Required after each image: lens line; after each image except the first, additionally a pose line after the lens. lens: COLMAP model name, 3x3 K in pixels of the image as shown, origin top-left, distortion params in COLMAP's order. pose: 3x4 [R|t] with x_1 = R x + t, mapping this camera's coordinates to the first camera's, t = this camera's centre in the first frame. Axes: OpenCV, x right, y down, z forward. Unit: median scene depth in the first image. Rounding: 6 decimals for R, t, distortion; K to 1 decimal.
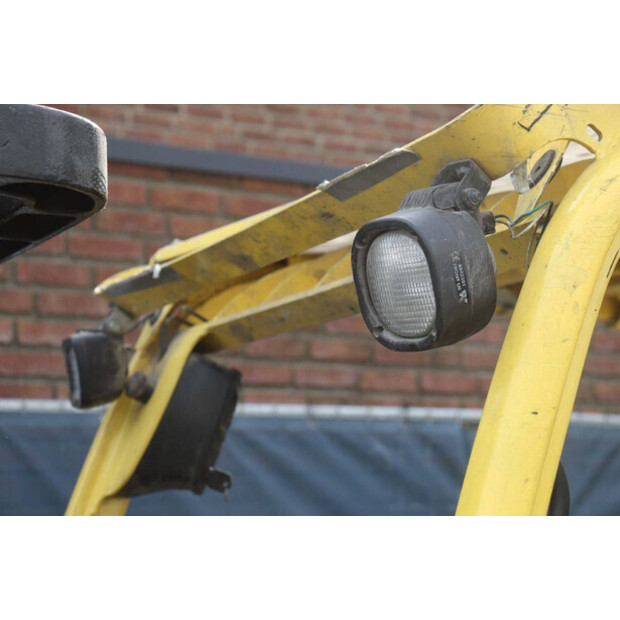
lens RADIAL K [[1463.2, 0, 310.0], [0, 1463.2, 310.0], [0, 0, 1]] dist [0.214236, -0.106445]
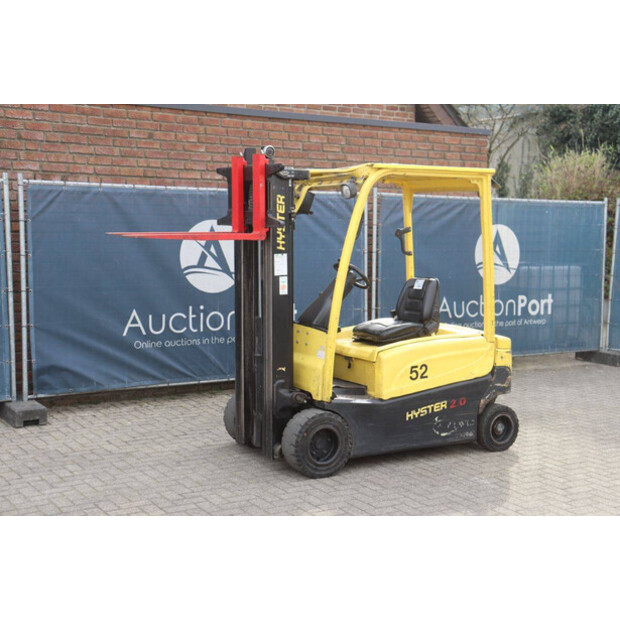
lens RADIAL K [[918.6, 0, 310.0], [0, 918.6, 310.0], [0, 0, 1]] dist [0.036085, 0.578541]
pose [[0.998369, 0.010536, 0.056117, -0.119925], [-0.022858, 0.974384, 0.223727, -0.145736], [-0.052322, -0.224644, 0.973035, -1.183701]]
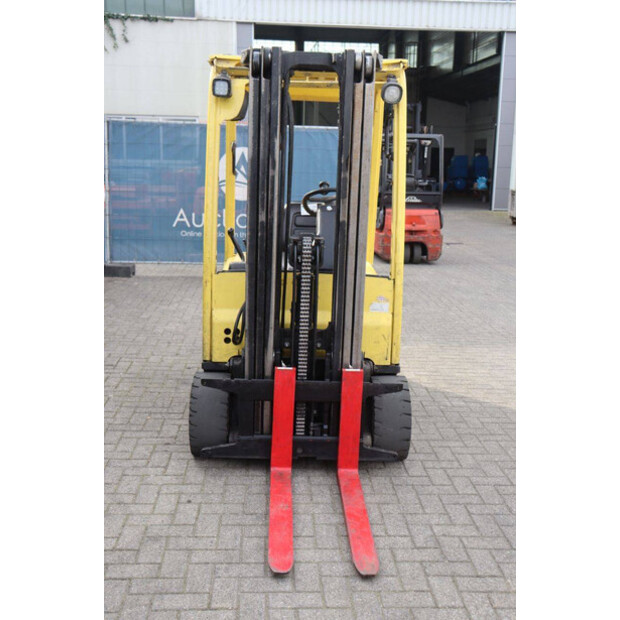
lens RADIAL K [[739.1, 0, 310.0], [0, 739.1, 310.0], [0, 0, 1]] dist [-0.040340, 0.219084]
pose [[0.421563, -0.165465, 0.891575, -0.878310], [-0.152008, 0.956404, 0.249371, 0.038048], [-0.893968, -0.240652, 0.378032, -0.044216]]
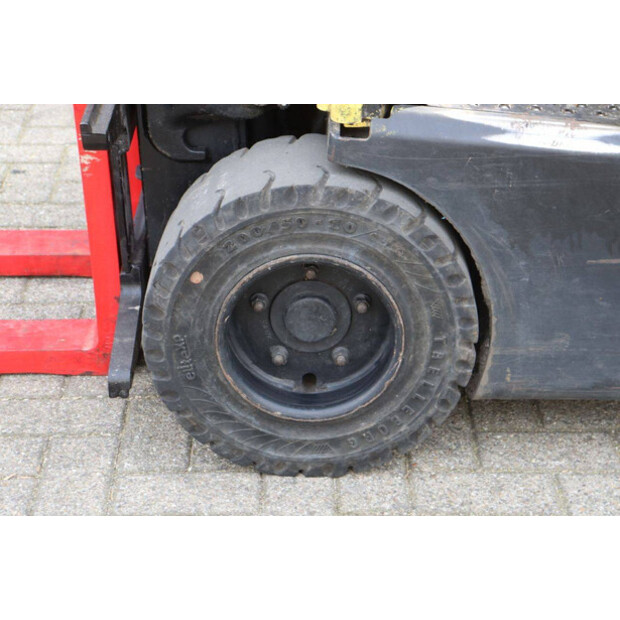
lens RADIAL K [[1463.2, 0, 310.0], [0, 1463.2, 310.0], [0, 0, 1]] dist [0.214236, -0.106445]
pose [[0.888102, 0.210388, -0.408670, 0.170821], [0.069611, 0.817281, 0.572020, 0.113296], [0.454344, -0.536460, 0.711184, -0.151999]]
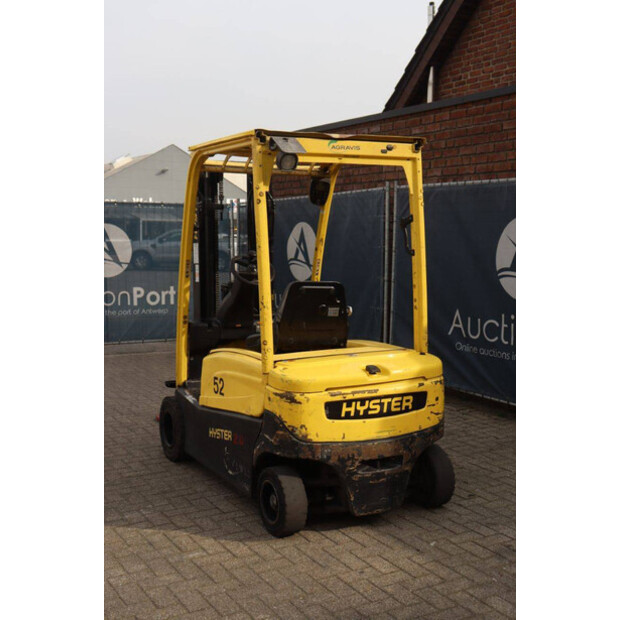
lens RADIAL K [[814.0, 0, 310.0], [0, 814.0, 310.0], [0, 0, 1]] dist [0.026294, 0.029233]
pose [[0.024746, 0.098965, -0.994783, 1.283740], [0.126772, 0.986744, 0.101318, 0.089051], [0.991623, -0.128618, 0.011872, 0.405500]]
